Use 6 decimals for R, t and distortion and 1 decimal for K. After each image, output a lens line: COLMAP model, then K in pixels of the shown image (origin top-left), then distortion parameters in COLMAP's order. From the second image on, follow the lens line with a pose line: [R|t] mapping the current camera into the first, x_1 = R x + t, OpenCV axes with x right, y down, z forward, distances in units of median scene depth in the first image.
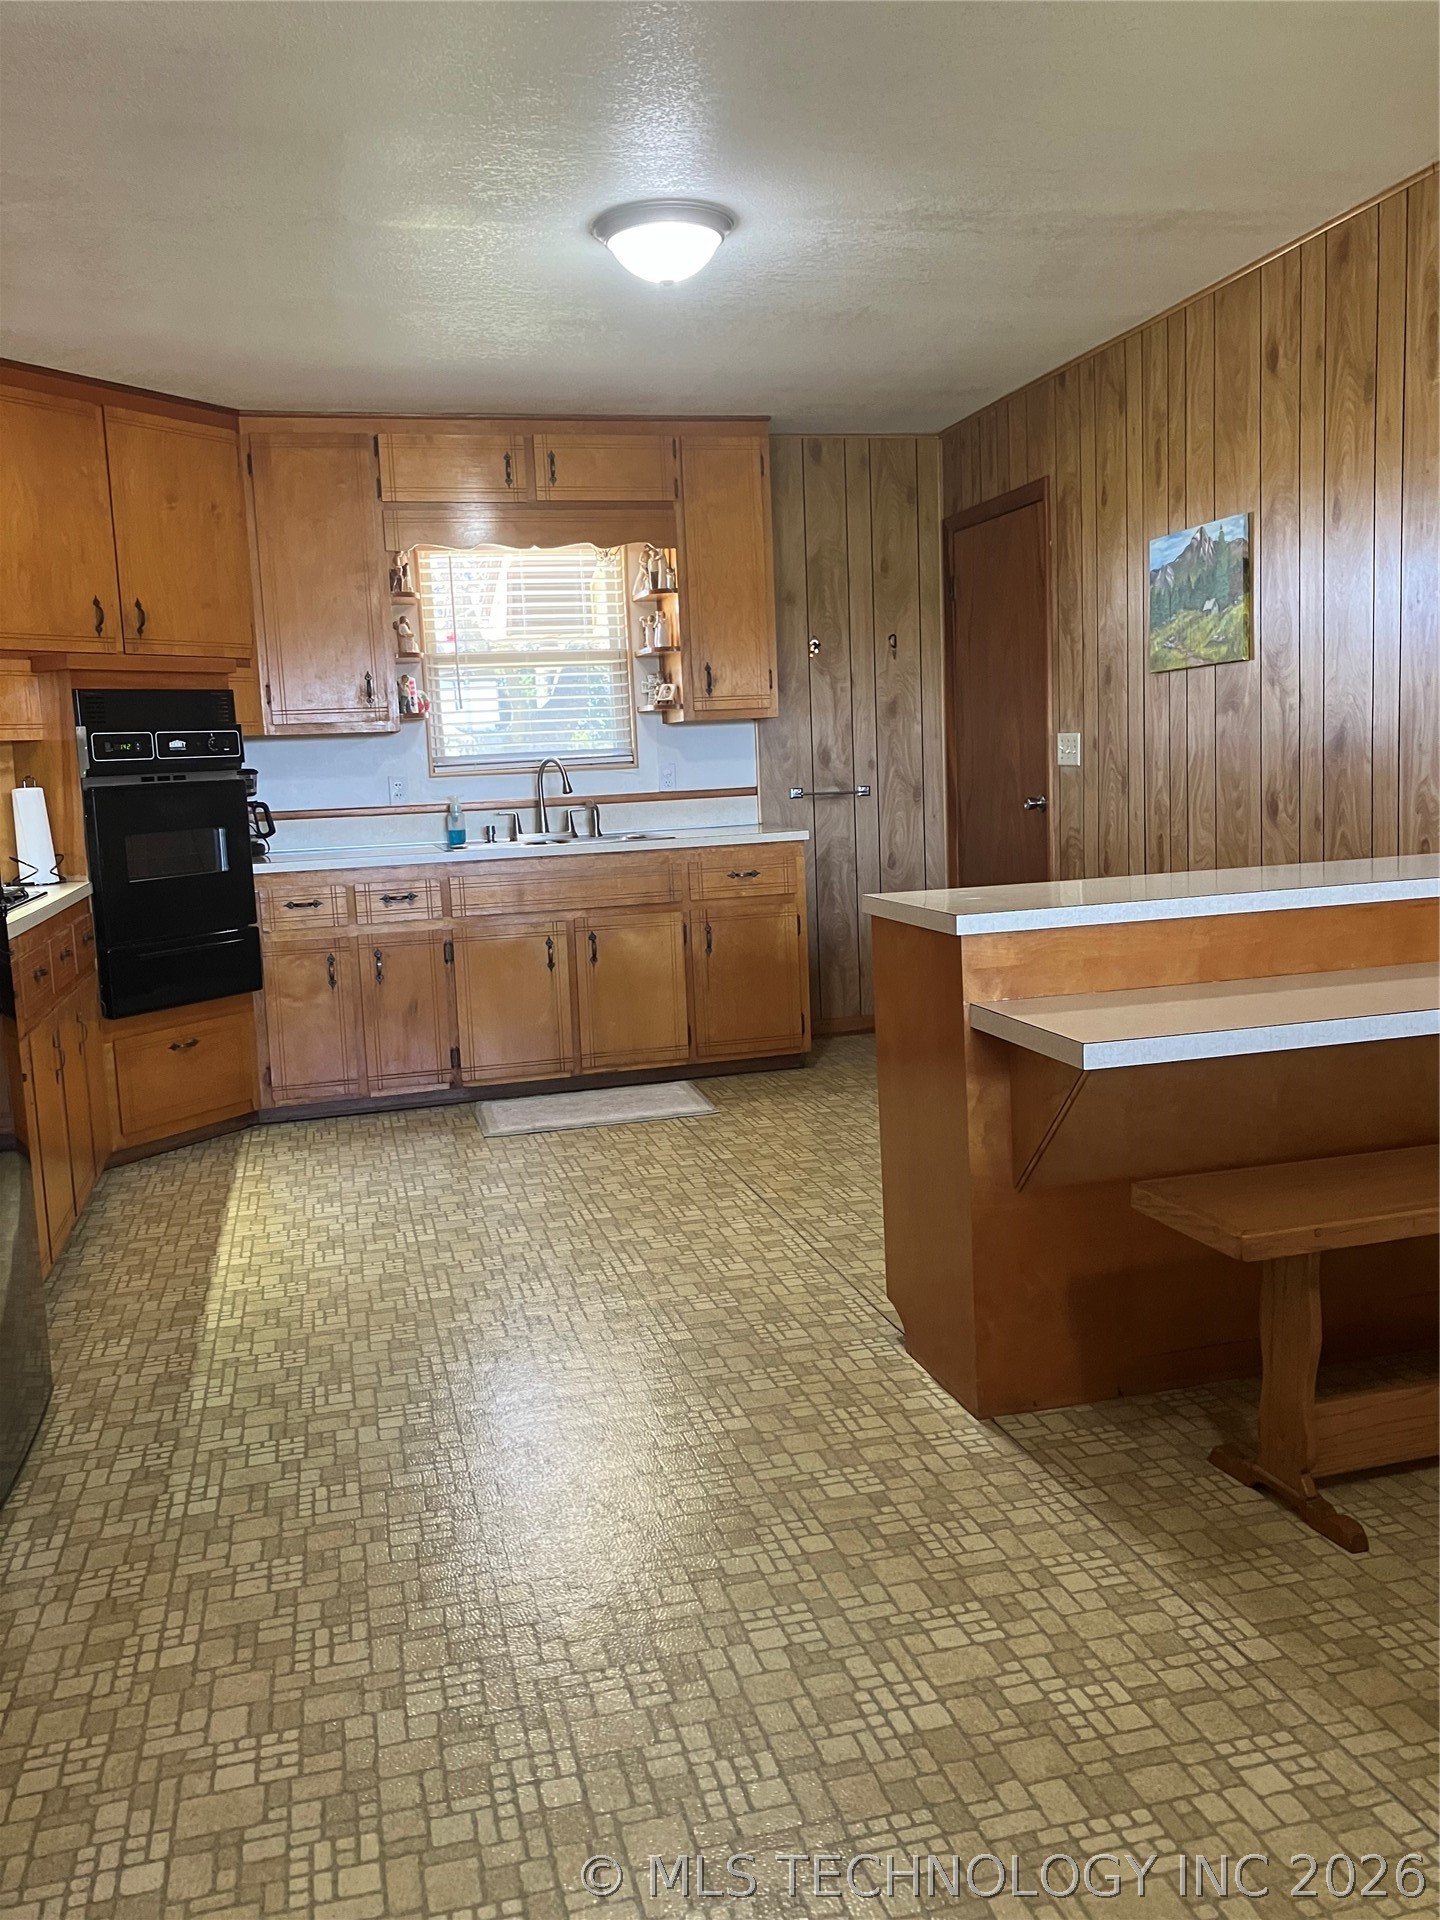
lens RADIAL K [[1560.8, 0, 720.0], [0, 1560.8, 960.0], [0, 0, 1]] dist [0.000016, 0.000652]
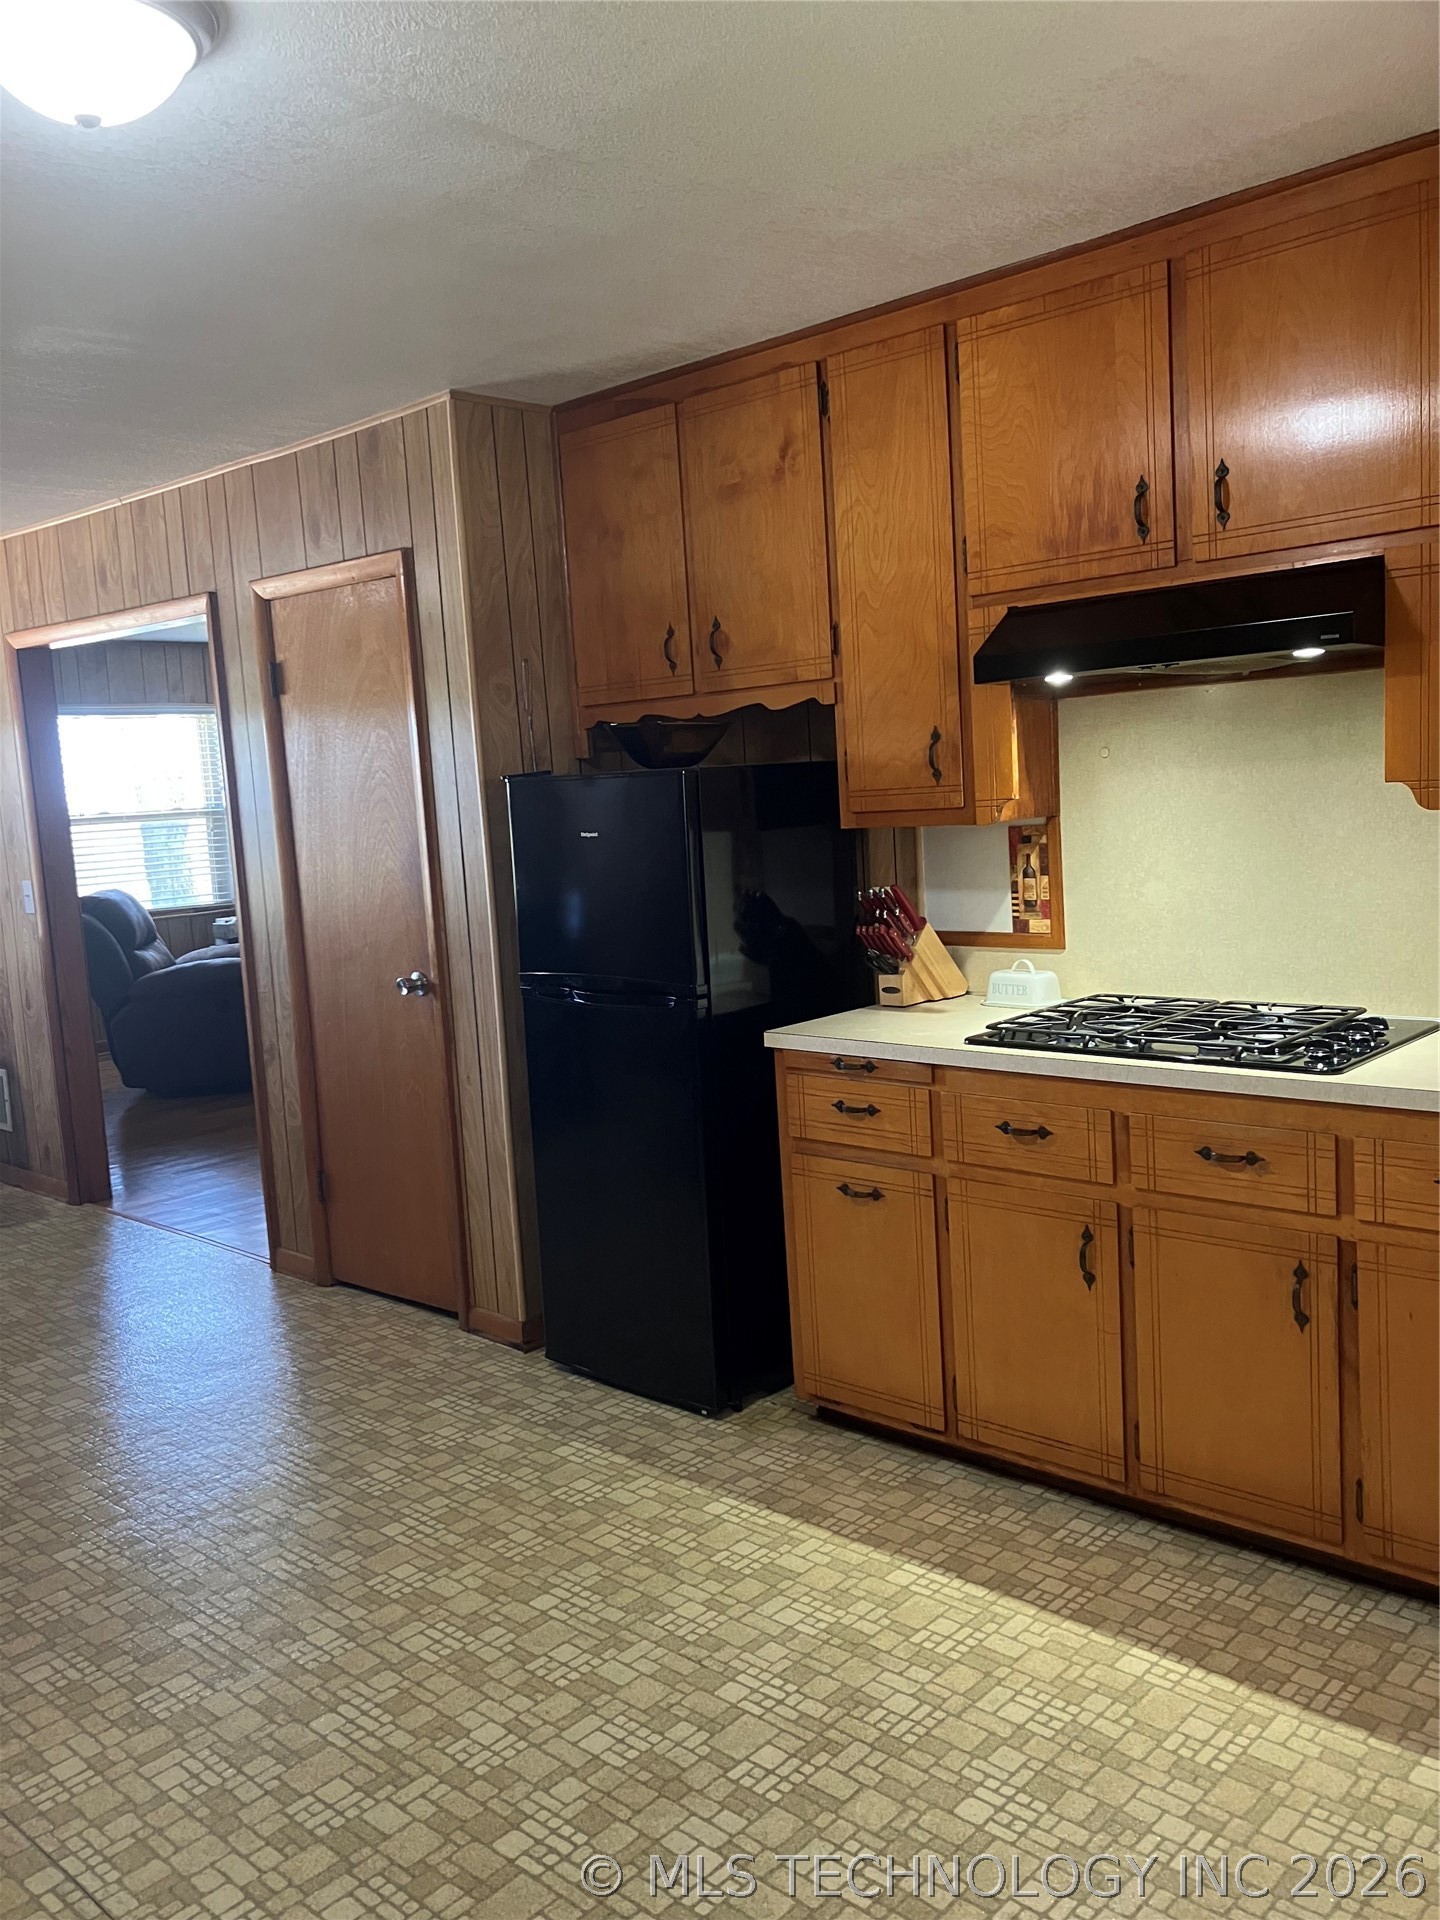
lens RADIAL K [[1575.8, 0, 723.0], [0, 1575.8, 972.1], [0, 0, 1]] dist [0.014818, 0.002695]
pose [[-0.835009, 0.157122, -0.527327, 0.109491], [0.023392, 0.967633, 0.251275, -0.273761], [0.549740, 0.197481, -0.811657, 1.522031]]
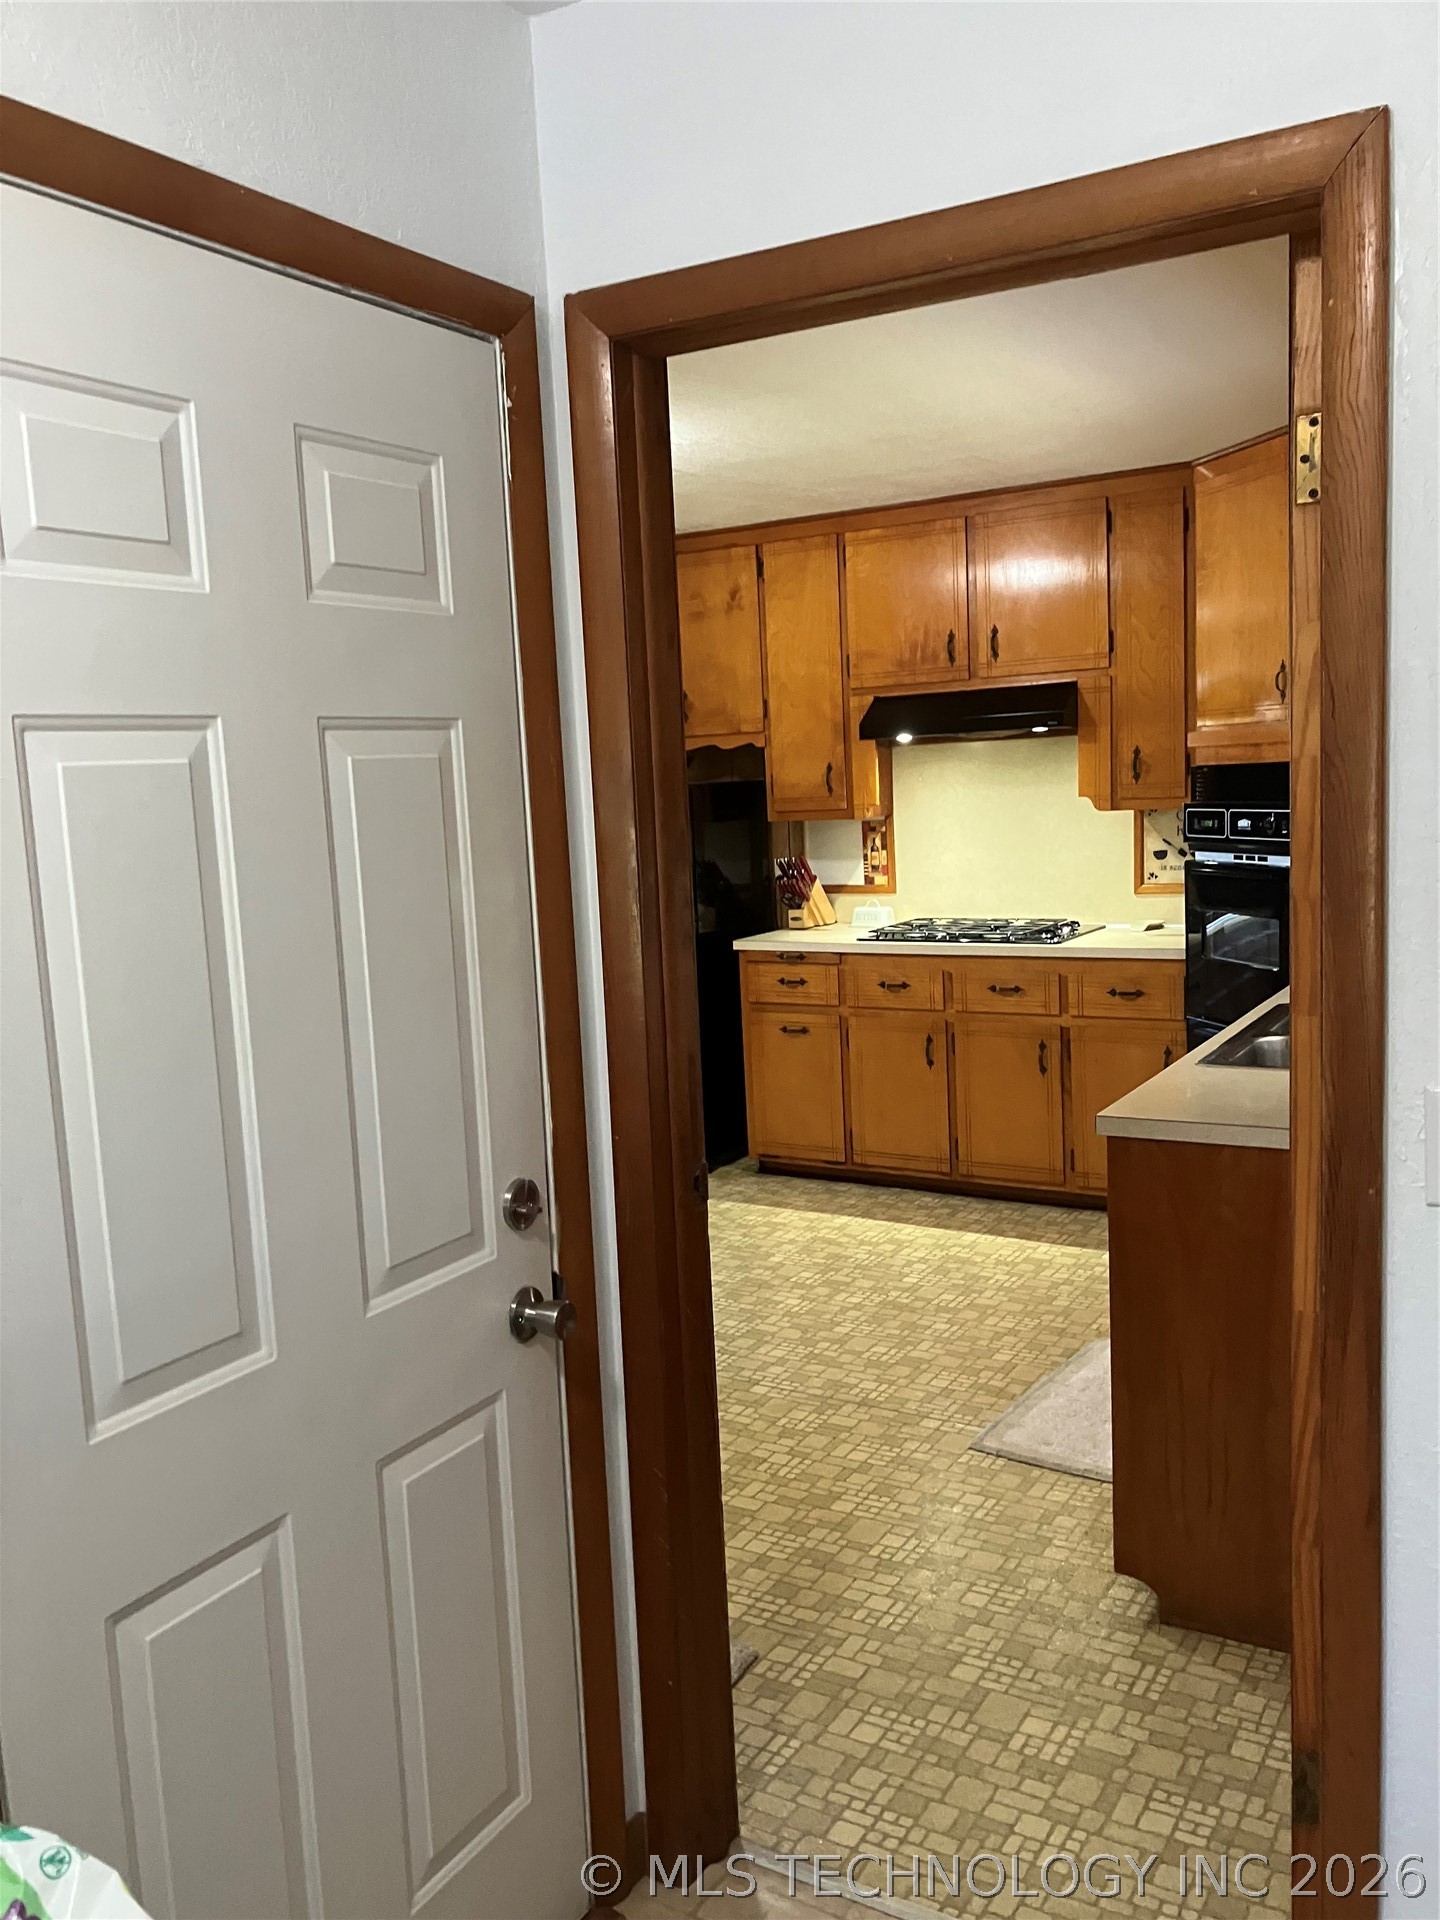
lens RADIAL K [[1548.2, 0, 736.3], [0, 1548.2, 968.4], [0, 0, 1]] dist [0.116195, -0.255680]
pose [[-0.704676, 0.162233, -0.690733, 0.667474], [-0.016229, 0.969569, 0.244280, -0.356045], [0.709343, 0.183348, -0.680599, 1.845407]]
